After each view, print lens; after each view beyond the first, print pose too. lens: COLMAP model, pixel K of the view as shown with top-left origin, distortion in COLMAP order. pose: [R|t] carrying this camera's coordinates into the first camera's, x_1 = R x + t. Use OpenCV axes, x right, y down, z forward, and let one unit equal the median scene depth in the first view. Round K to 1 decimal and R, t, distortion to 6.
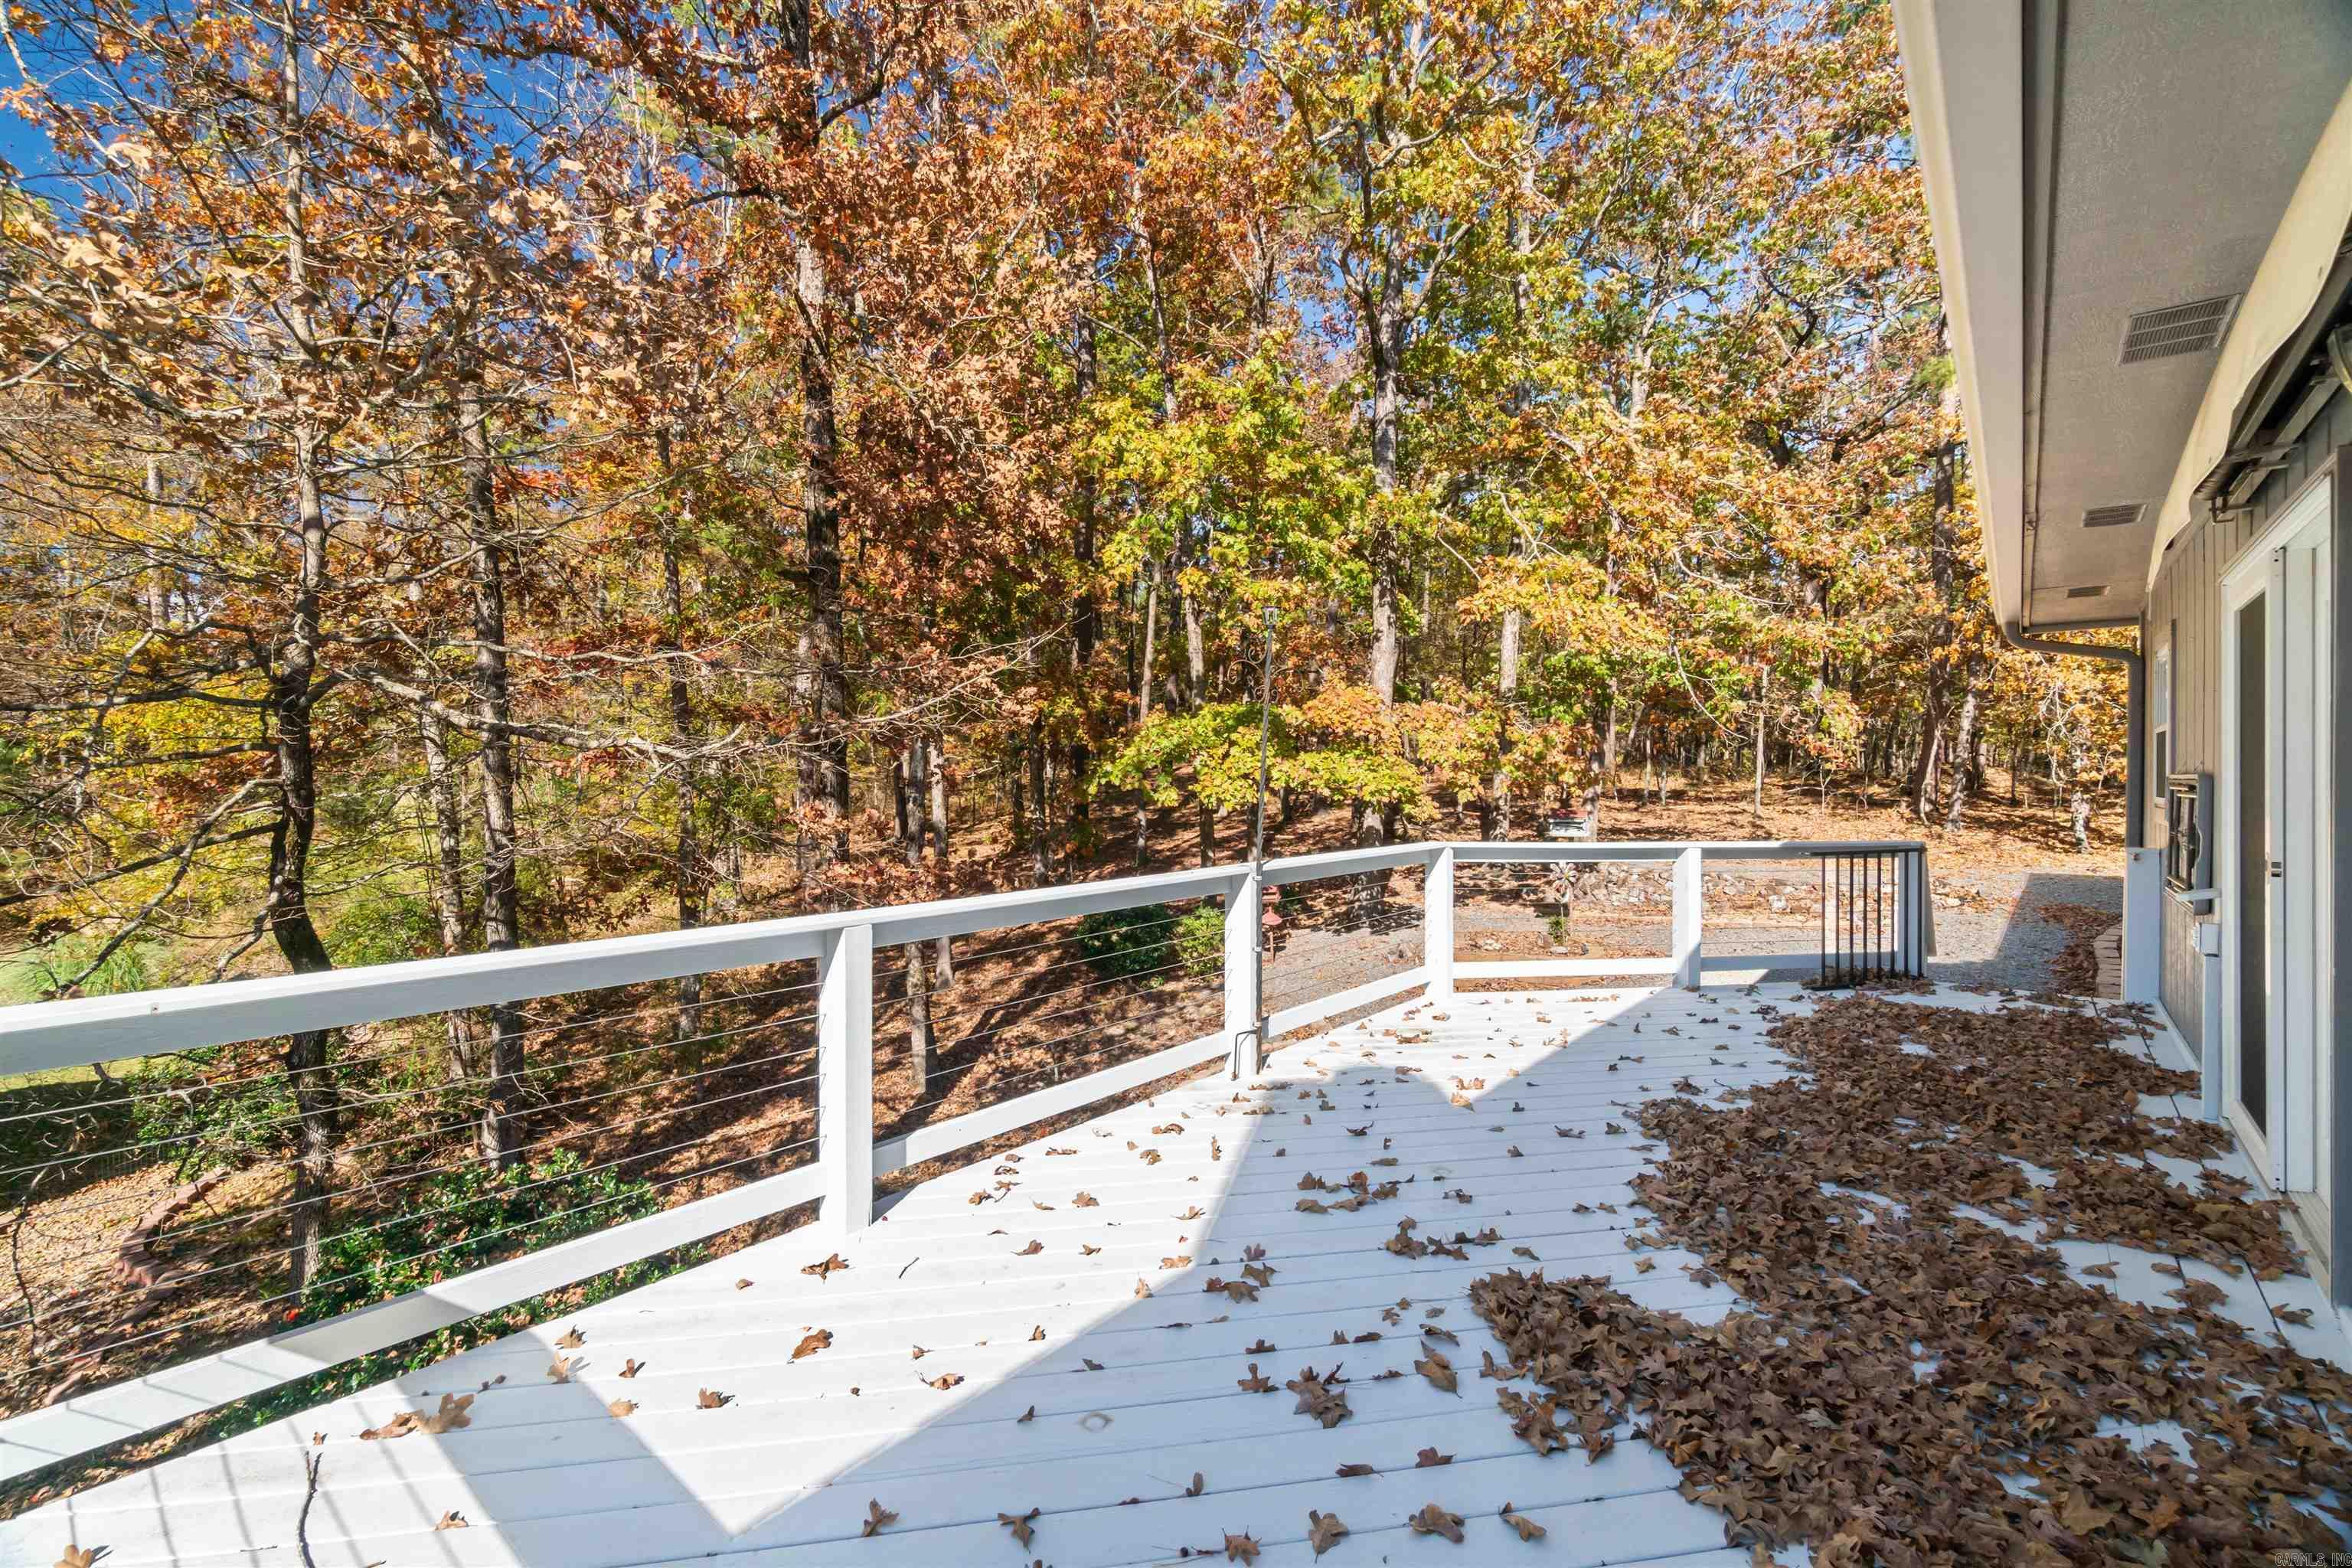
lens RADIAL K [[1005.8, 0, 1176.0], [0, 1005.8, 784.0], [0, 0, 1]] dist [0.000766, 0.000257]
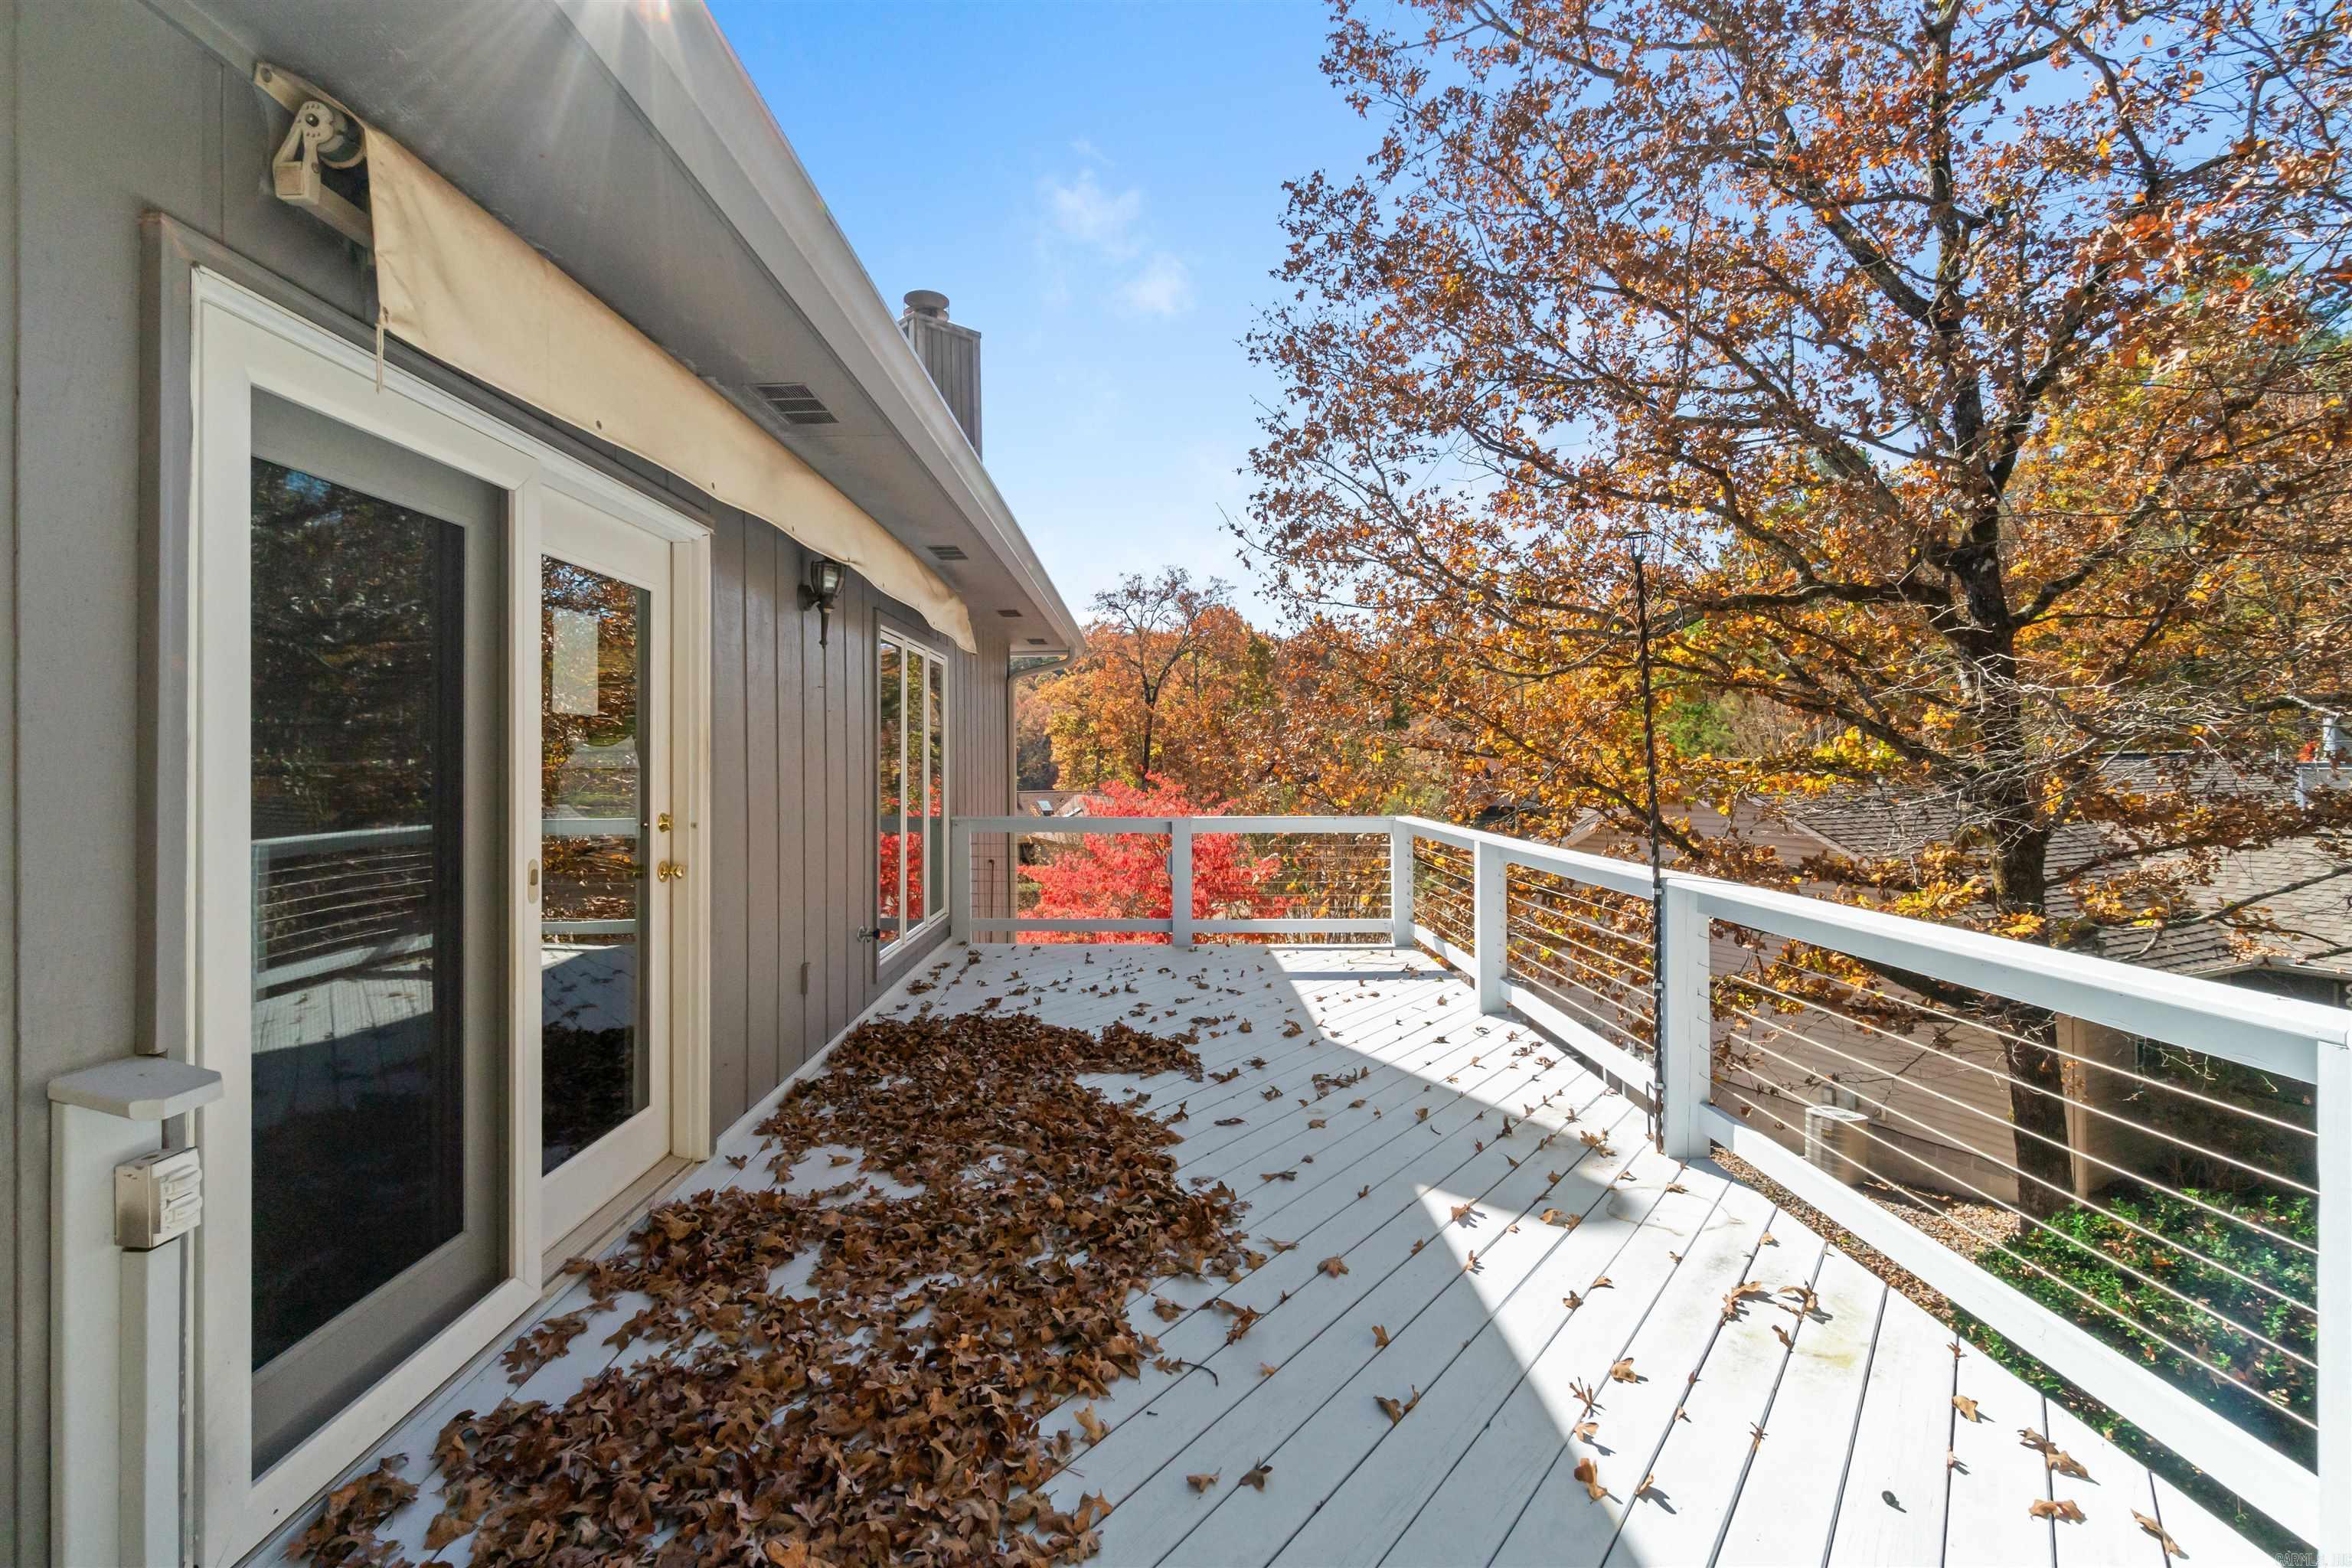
lens RADIAL K [[1005.8, 0, 1176.0], [0, 1005.8, 784.0], [0, 0, 1]] dist [0.000766, 0.000257]
pose [[-0.750520, 0.025932, -0.660338, 1.376184], [0.002240, 0.999324, 0.036698, -0.030112], [0.660843, 0.026064, -0.750071, 2.138271]]
